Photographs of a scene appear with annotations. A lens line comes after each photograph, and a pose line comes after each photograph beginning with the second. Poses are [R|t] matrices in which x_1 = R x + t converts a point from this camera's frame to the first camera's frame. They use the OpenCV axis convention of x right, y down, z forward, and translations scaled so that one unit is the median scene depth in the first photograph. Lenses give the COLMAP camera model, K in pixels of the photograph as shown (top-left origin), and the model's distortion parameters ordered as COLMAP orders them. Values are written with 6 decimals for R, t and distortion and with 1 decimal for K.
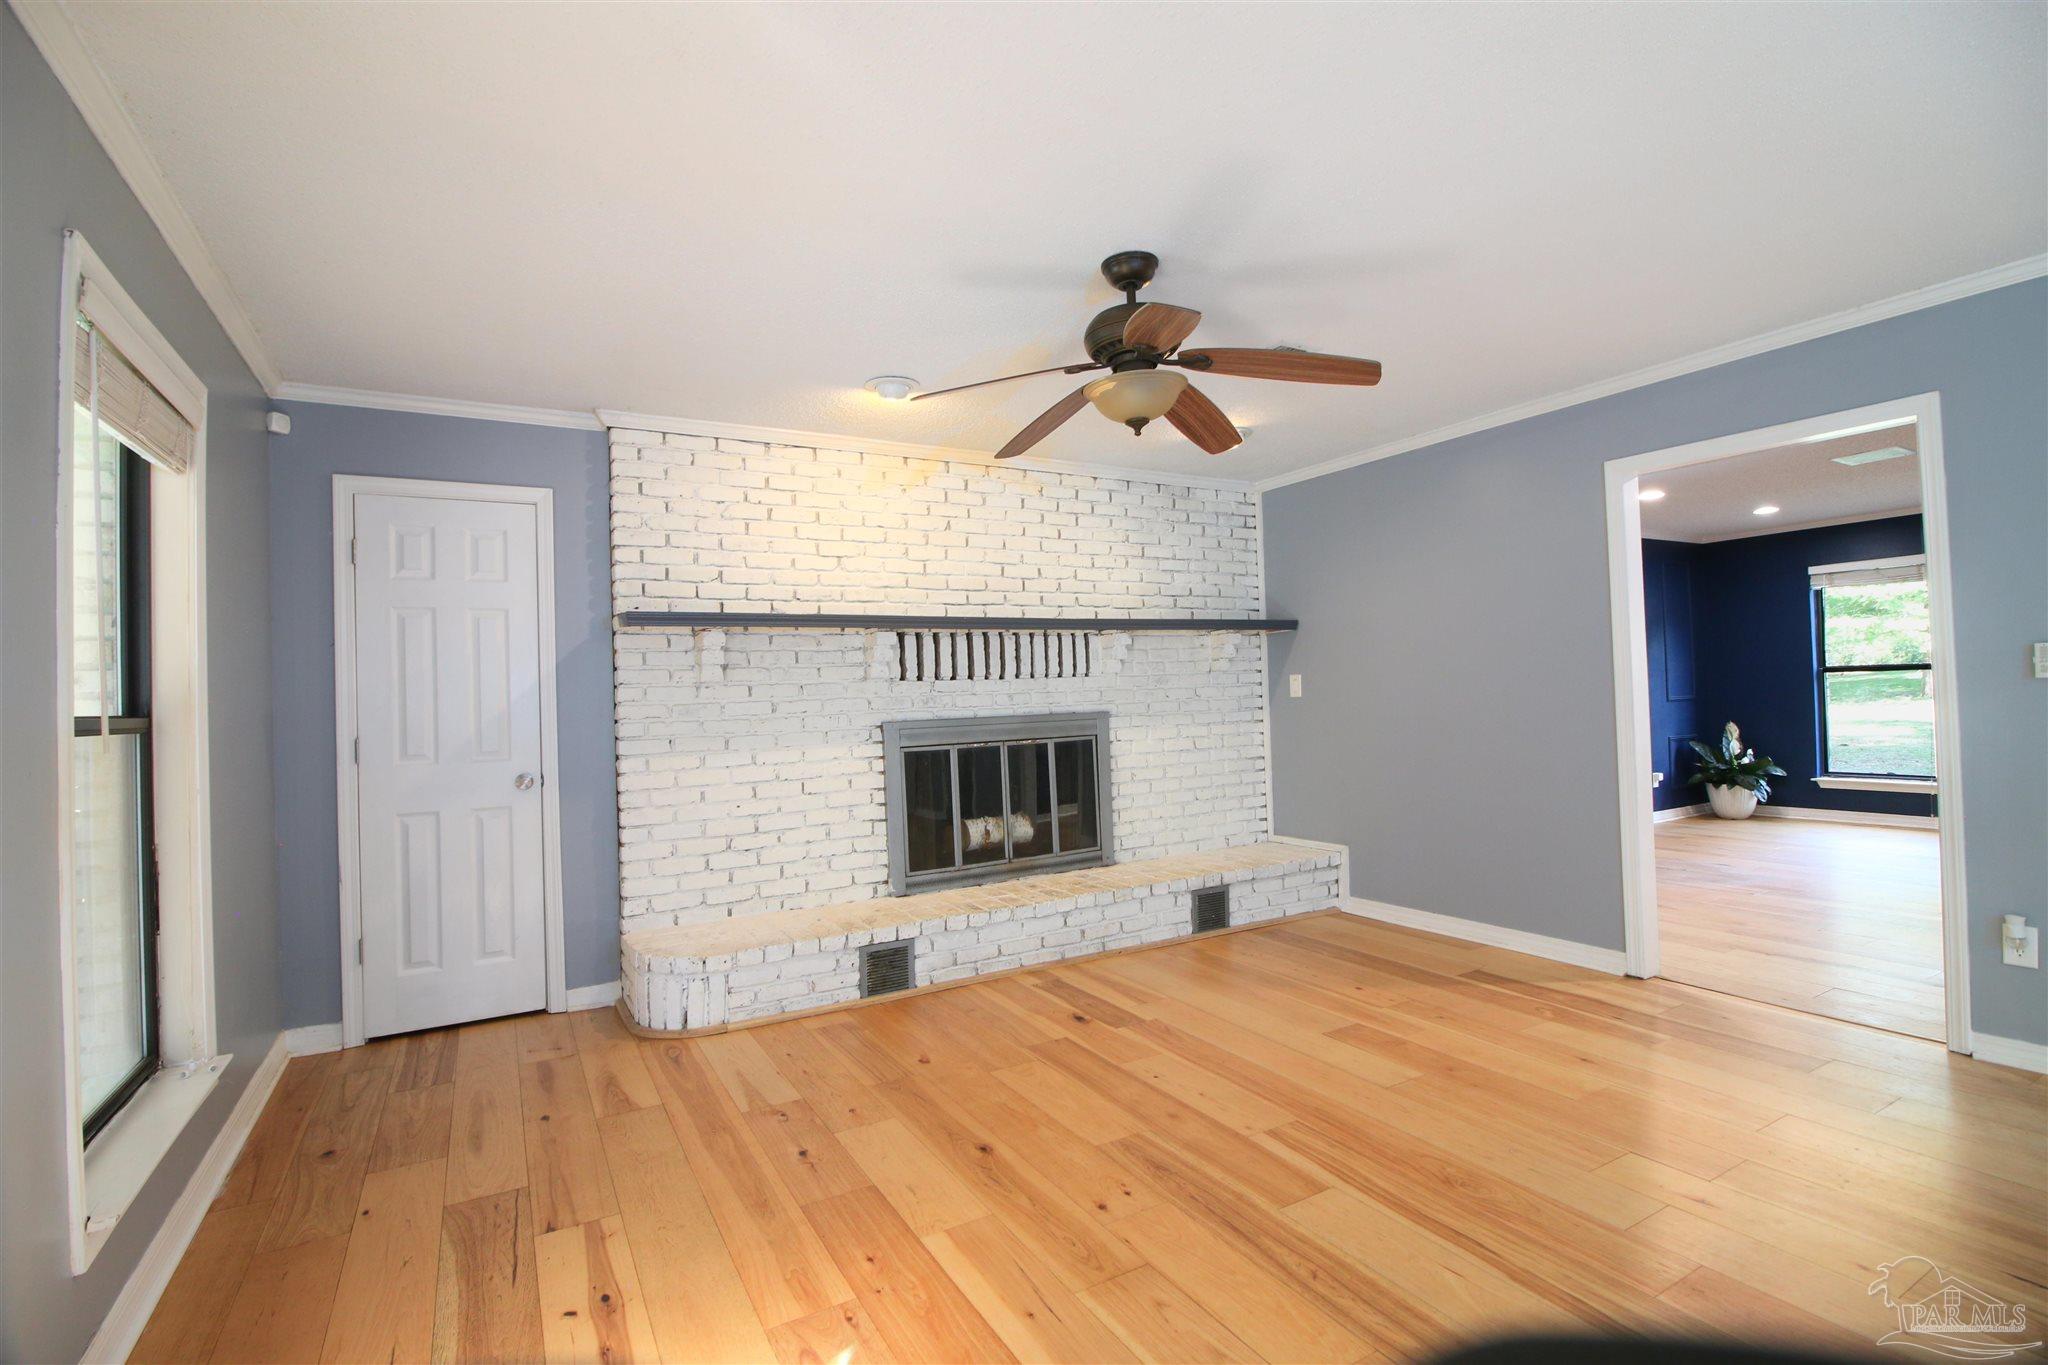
lens RADIAL K [[944.4, 0, 1012.8], [0, 944.4, 674.9], [0, 0, 1]] dist [-0.001906, -0.014568]
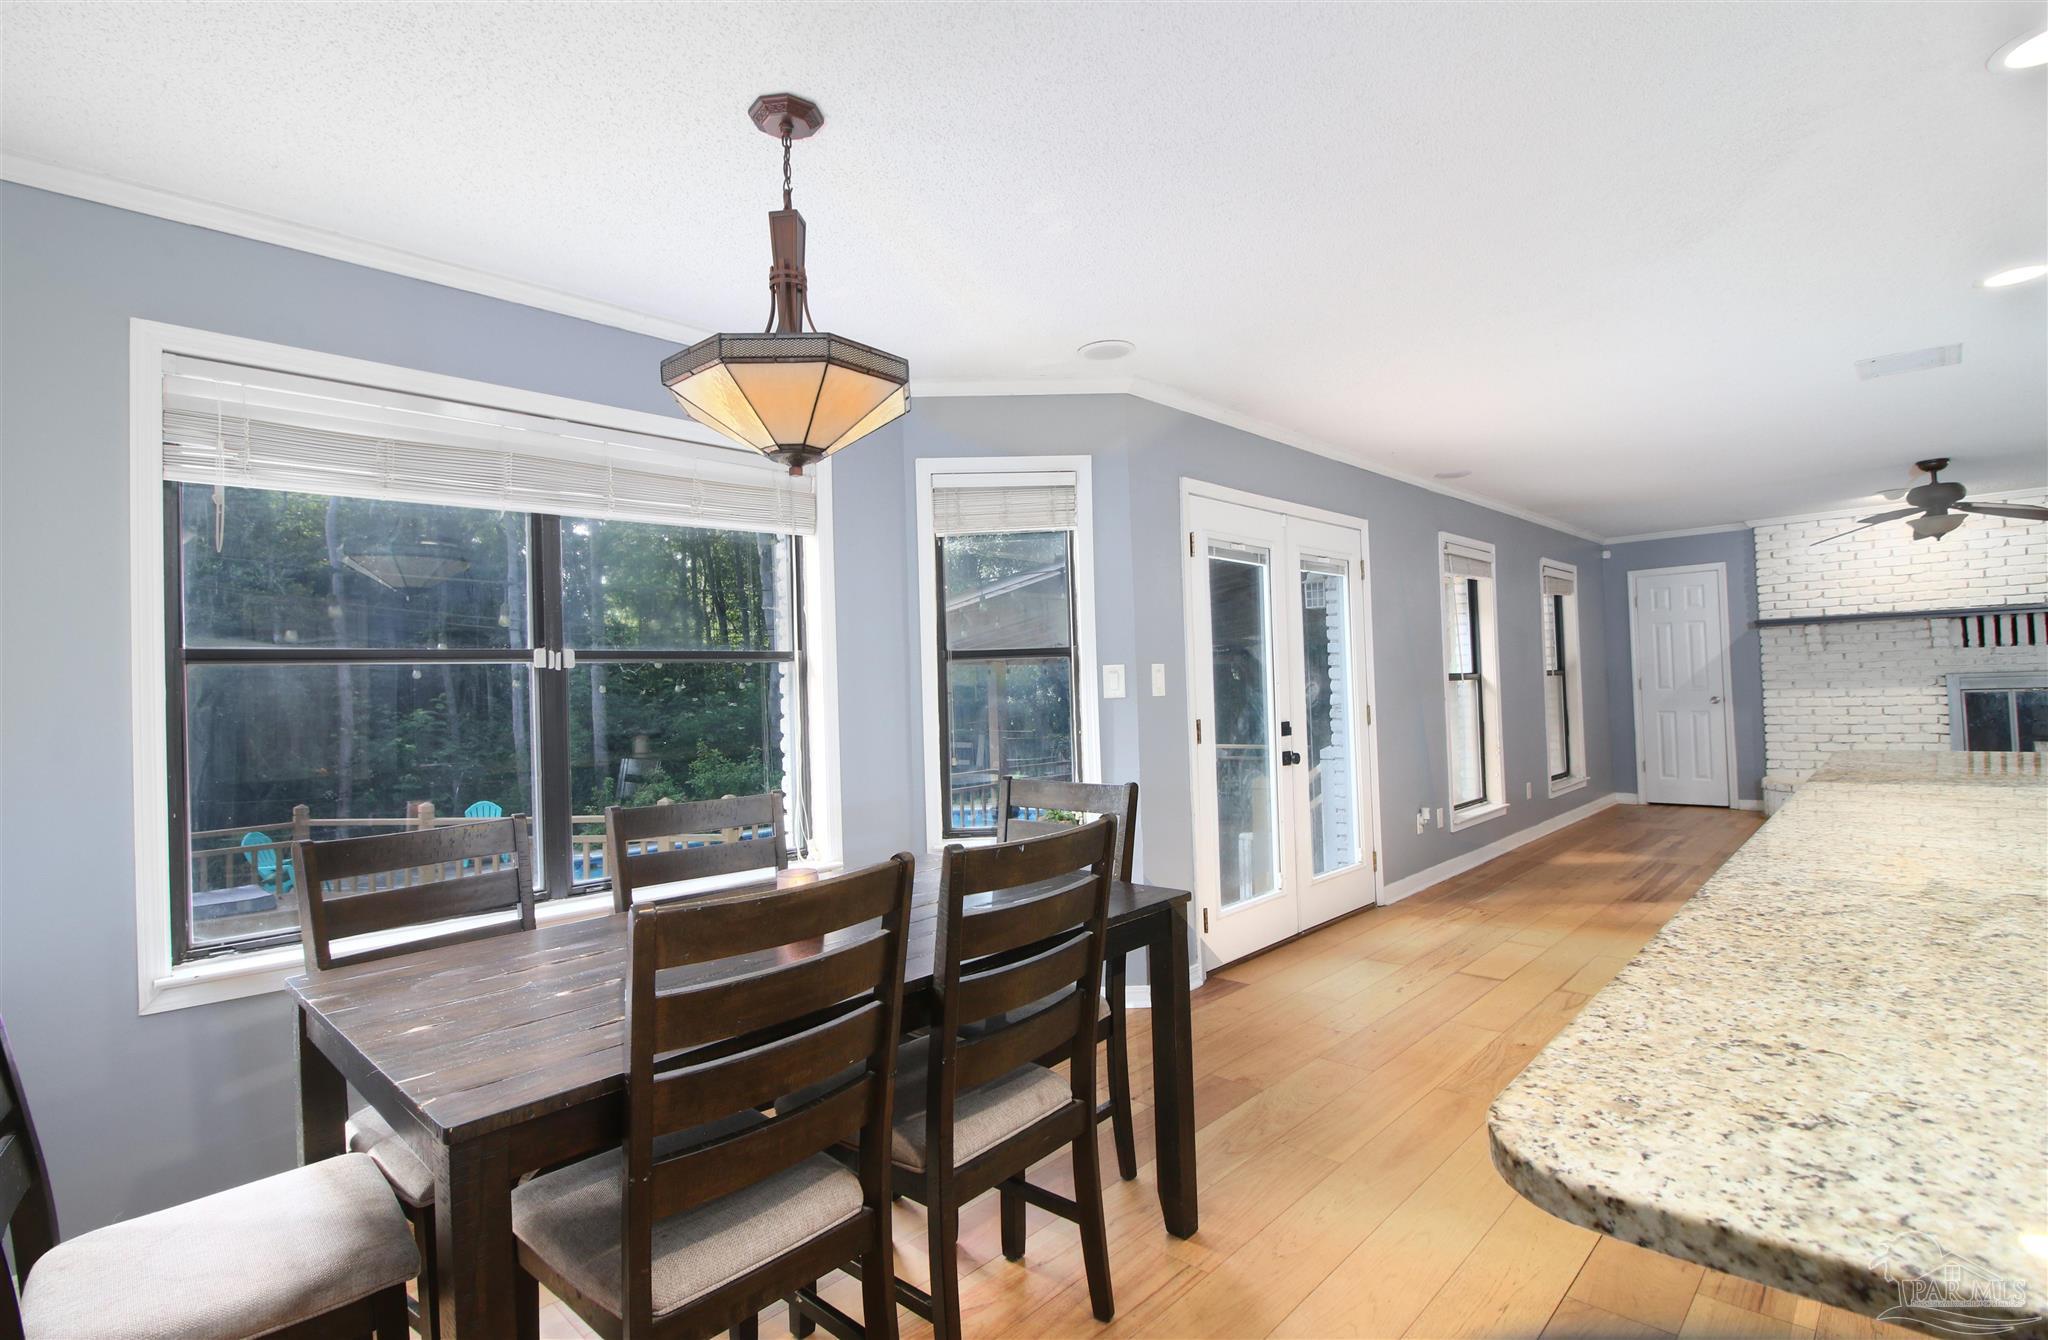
lens RADIAL K [[969.9, 0, 1016.4], [0, 969.9, 663.6], [0, 0, 1]] dist [0.000502, -0.018660]
pose [[0.293079, -0.002122, -0.956086, 1.078085], [0.043918, 0.998972, 0.011245, -0.062152], [0.955079, -0.045285, 0.292871, -1.123424]]
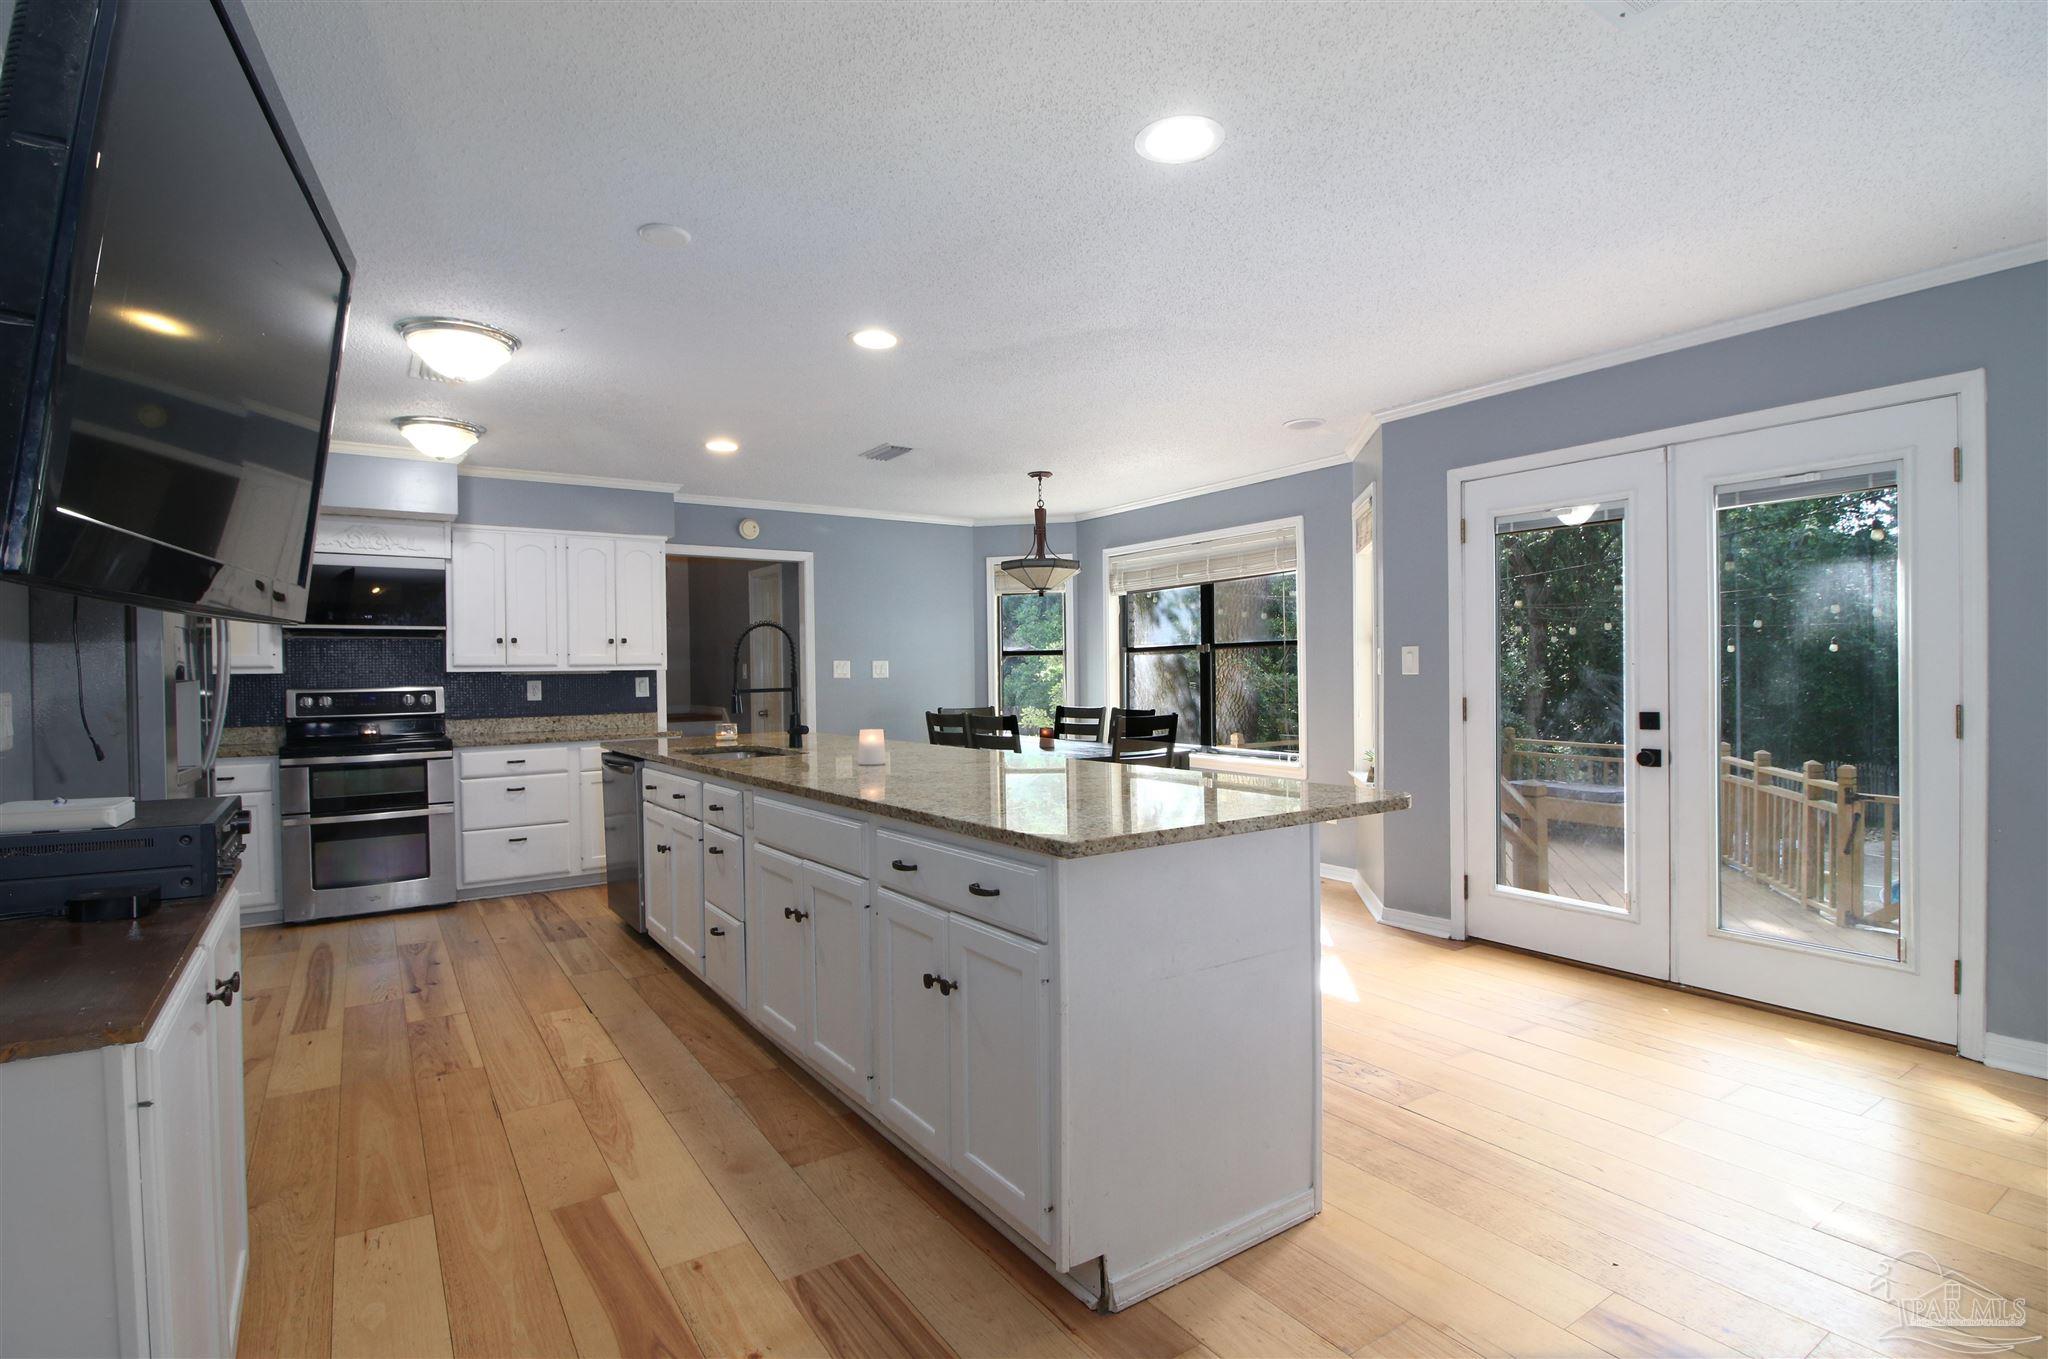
lens RADIAL K [[1004.3, 0, 1014.5], [0, 1004.3, 695.1], [0, 0, 1]] dist [-0.002757, -0.000492]
pose [[-0.995522, 0.048314, -0.081252, 0.743398], [0.048074, 0.998832, 0.004908, -0.015179], [0.081394, 0.000979, -0.996682, 0.444825]]
